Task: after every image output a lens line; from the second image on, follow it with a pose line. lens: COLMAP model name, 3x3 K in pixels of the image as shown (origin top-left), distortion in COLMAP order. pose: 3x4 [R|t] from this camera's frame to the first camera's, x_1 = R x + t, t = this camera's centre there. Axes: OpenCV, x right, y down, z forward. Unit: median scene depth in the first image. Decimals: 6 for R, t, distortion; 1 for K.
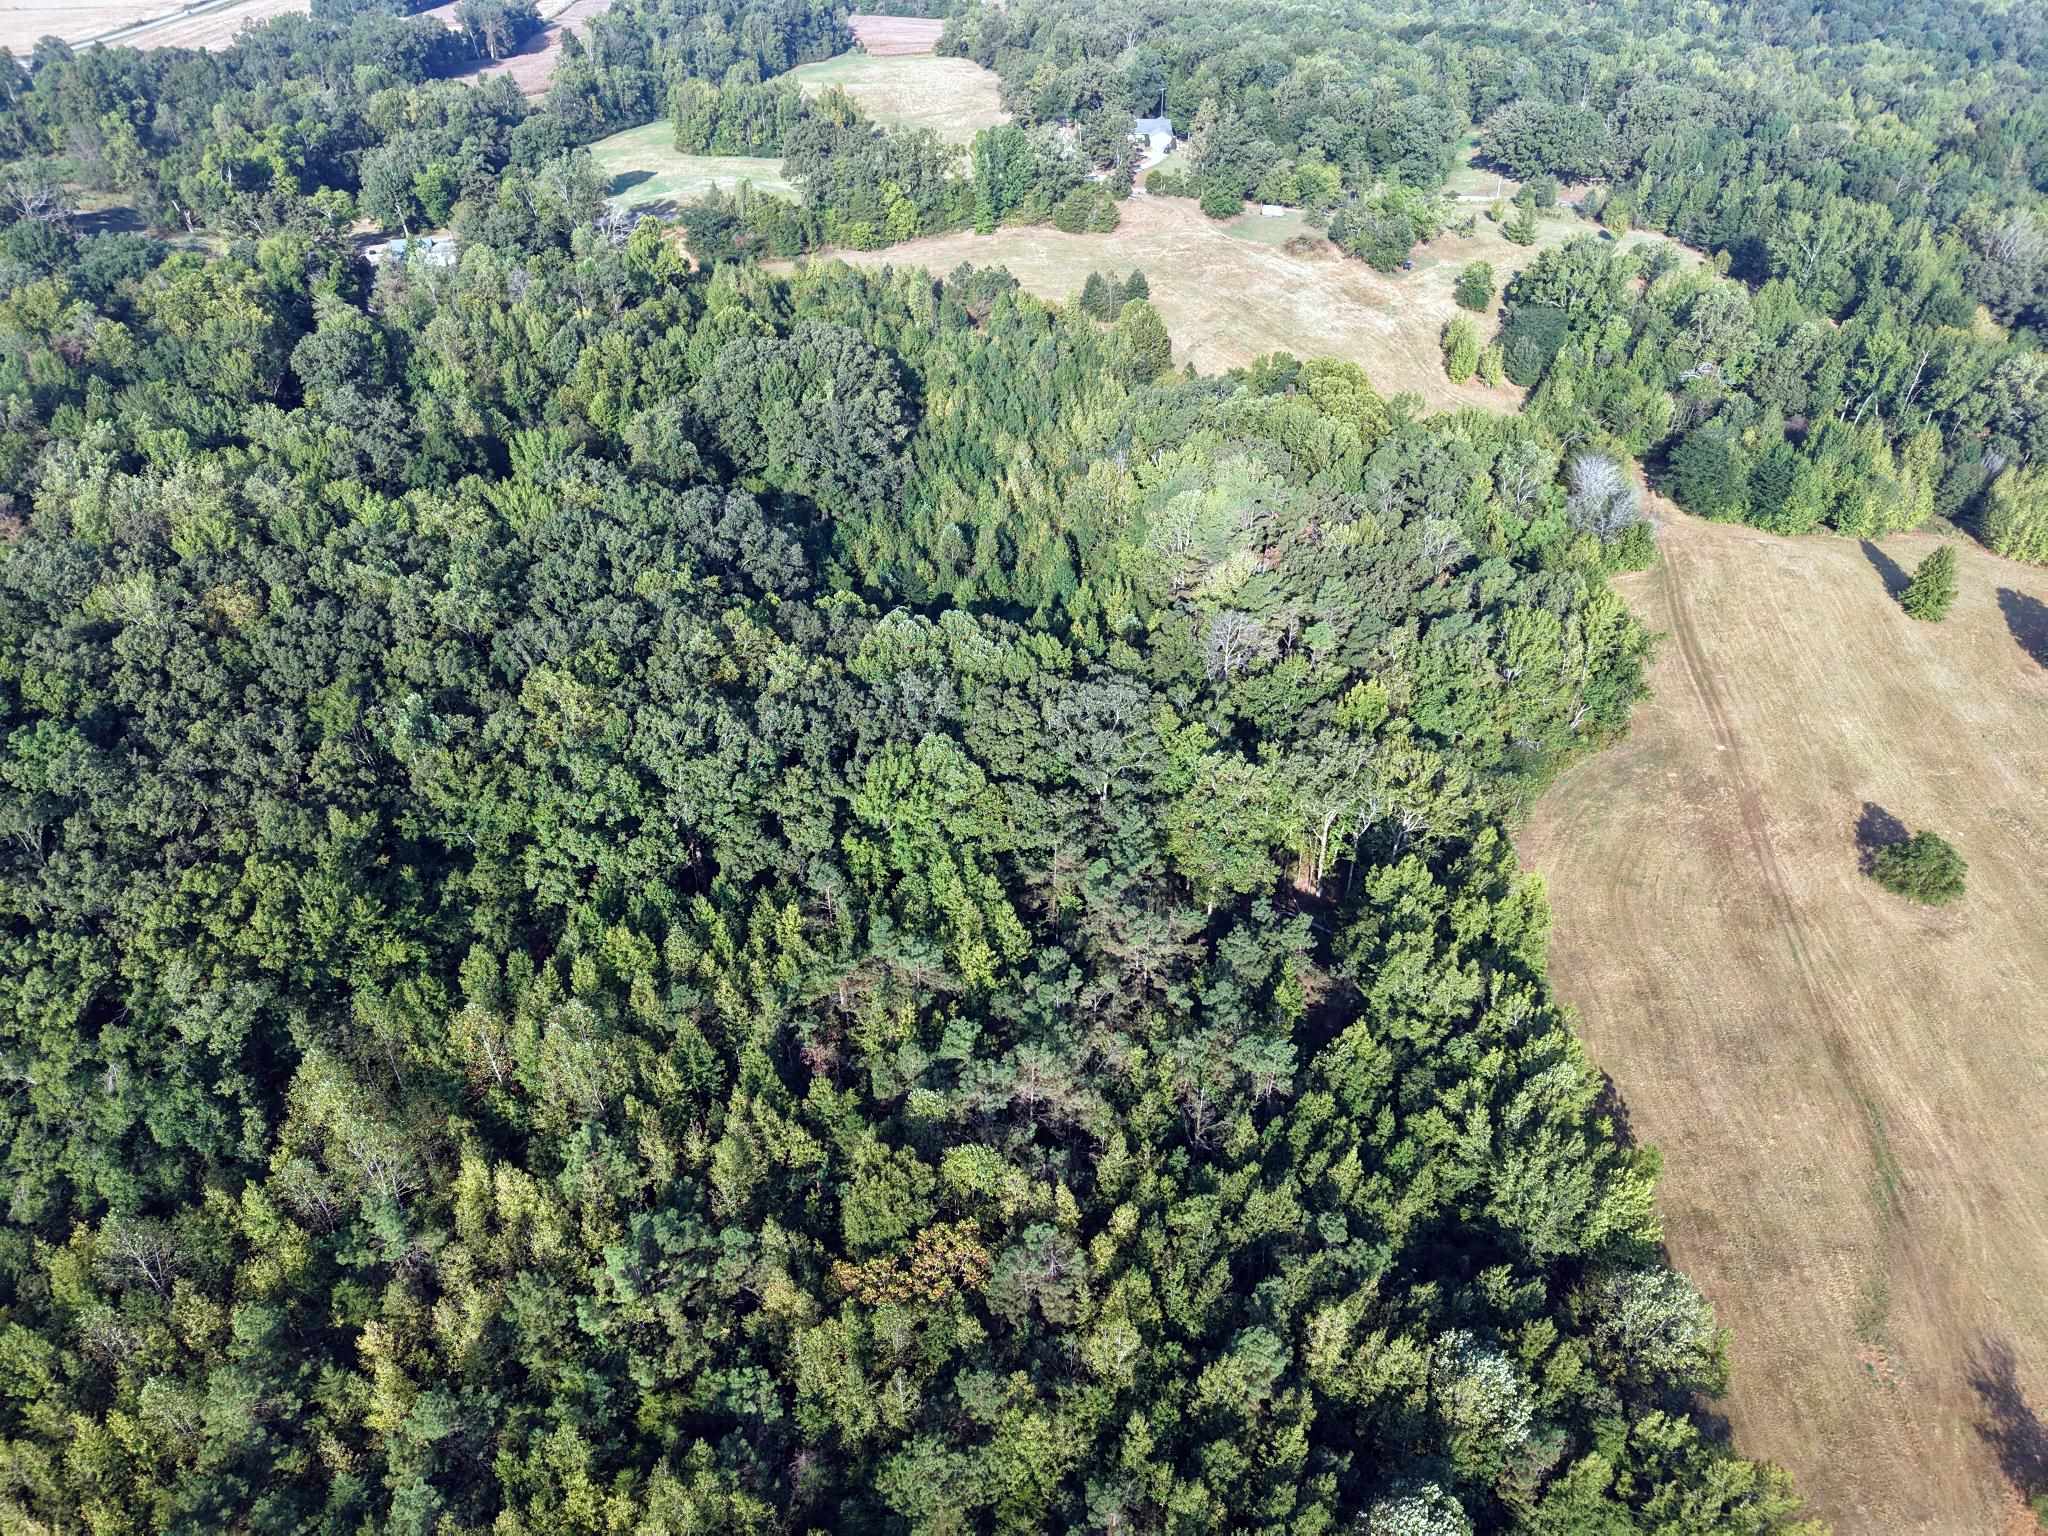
lens RADIAL K [[1376.9, 0, 1024.0], [0, 1376.9, 768.0], [0, 0, 1]] dist [0.011016, -0.008046]
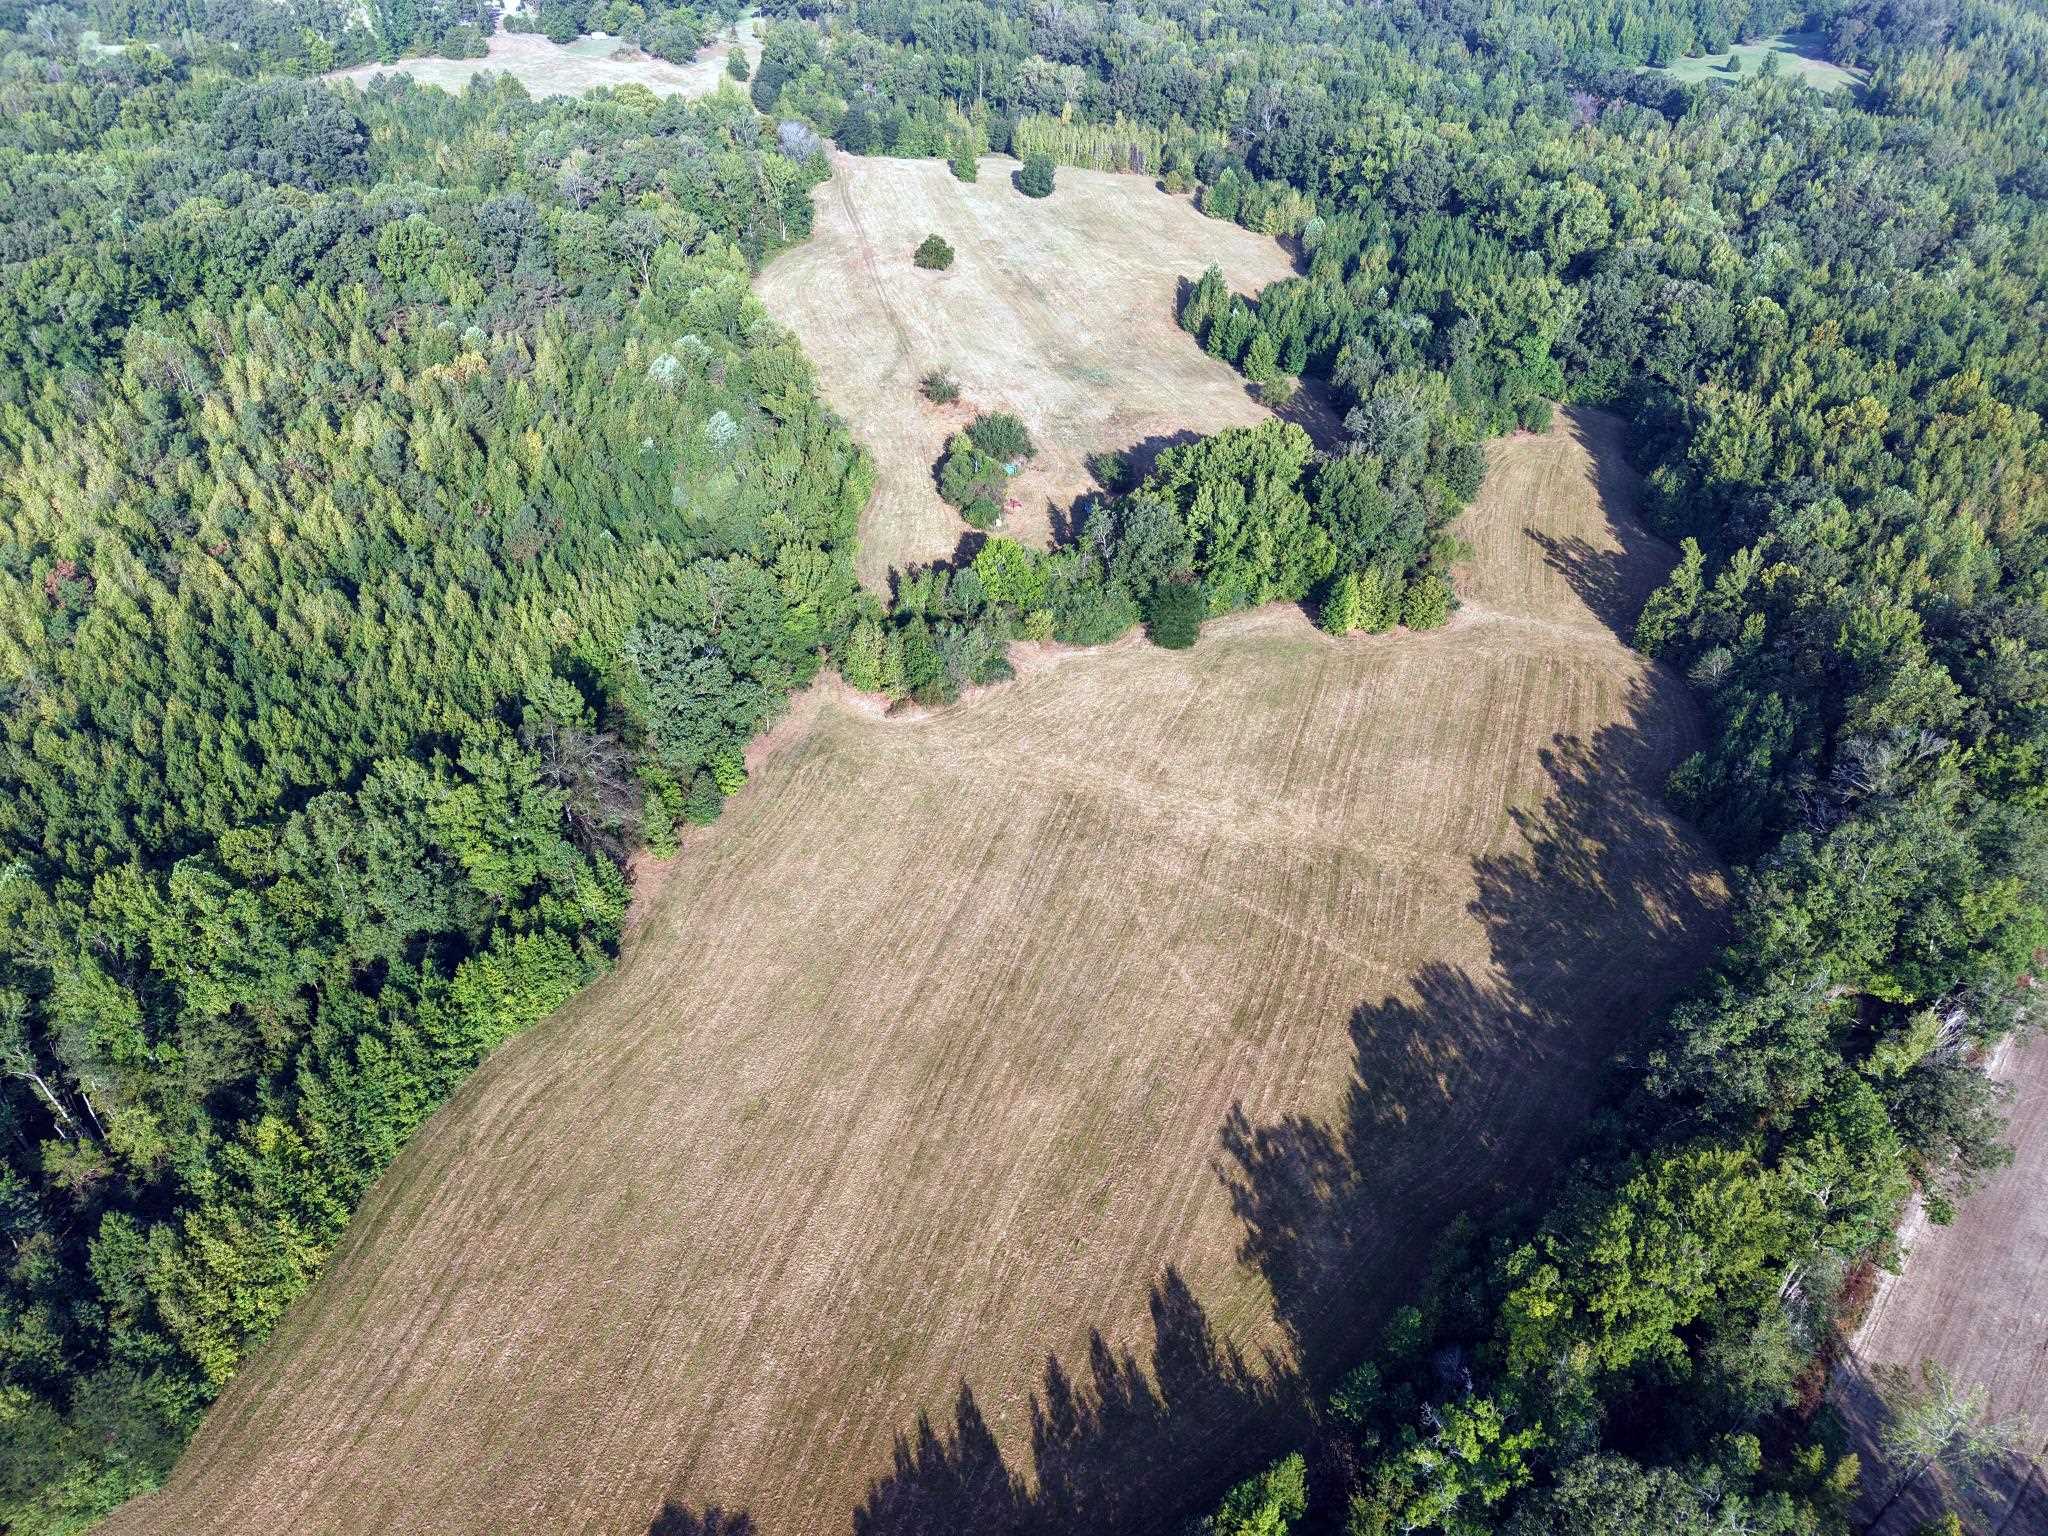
lens RADIAL K [[1375.8, 0, 1031.6], [0, 1375.8, 793.1], [0, 0, 1]] dist [0.000574, -0.001025]
pose [[0.926375, -0.227637, 0.300019, -0.012682], [0.219118, 0.973712, 0.062220, 0.401518], [-0.306296, 0.008100, 0.951902, -0.532680]]
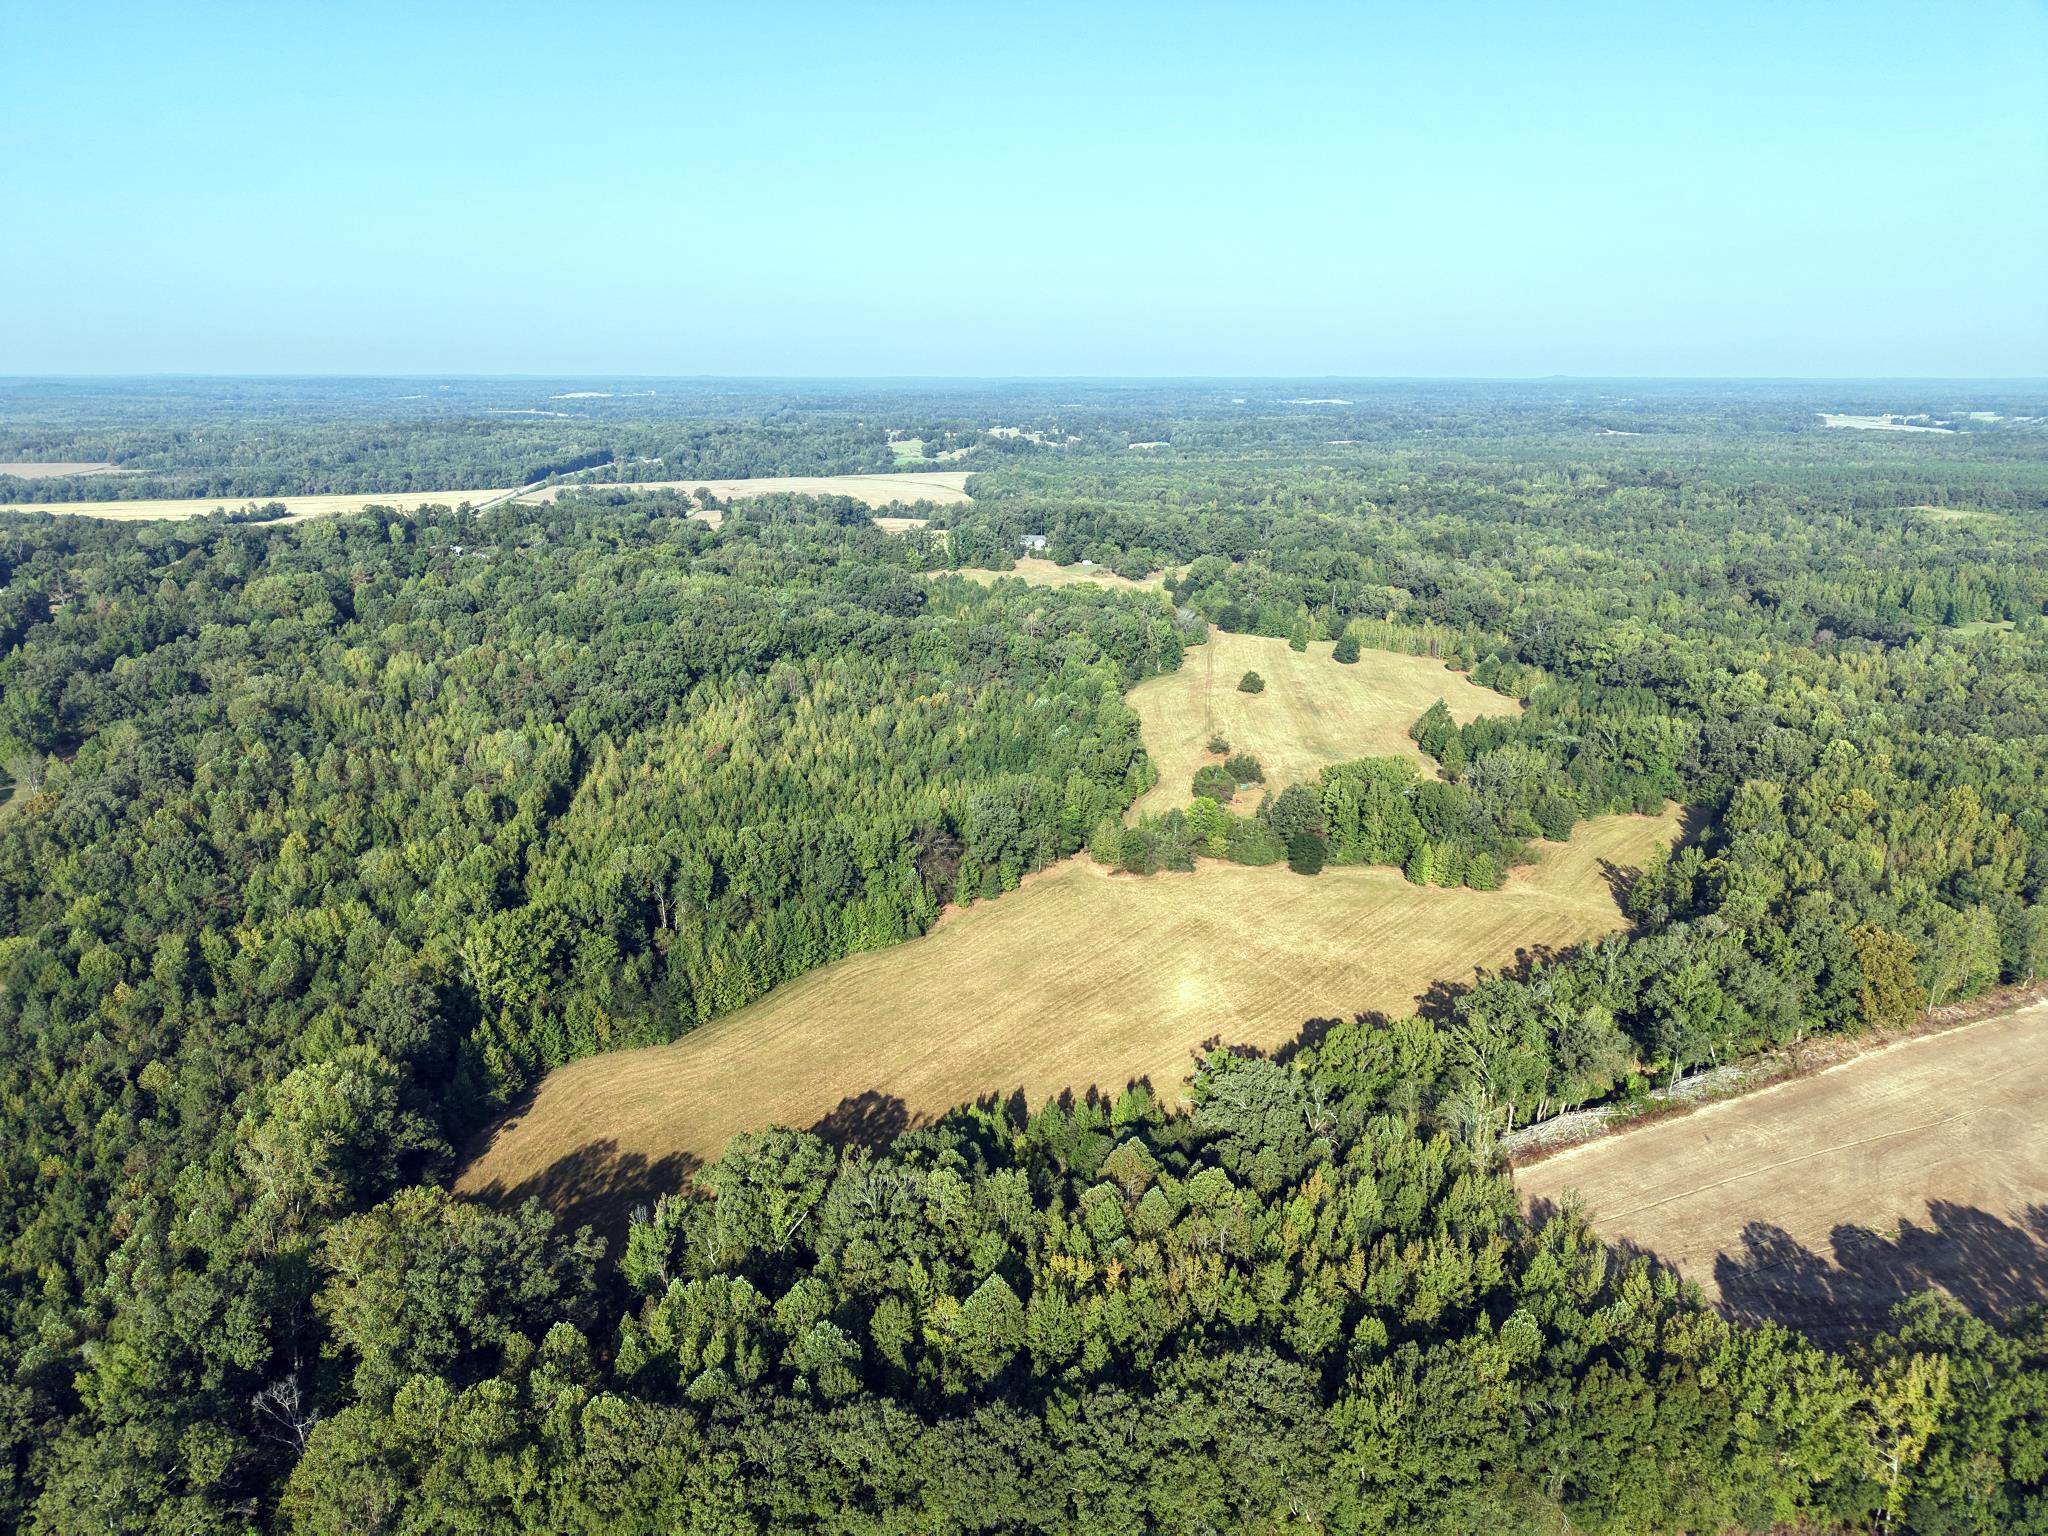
lens RADIAL K [[1383.3, 0, 1024.0], [0, 1383.3, 768.0], [0, 0, 1]] dist [0.084896, -0.145965]
pose [[0.999737, -0.003888, 0.022586, 0.034653], [0.011678, 0.934394, -0.356050, 0.706806], [-0.019720, 0.356220, 0.934194, -0.957600]]
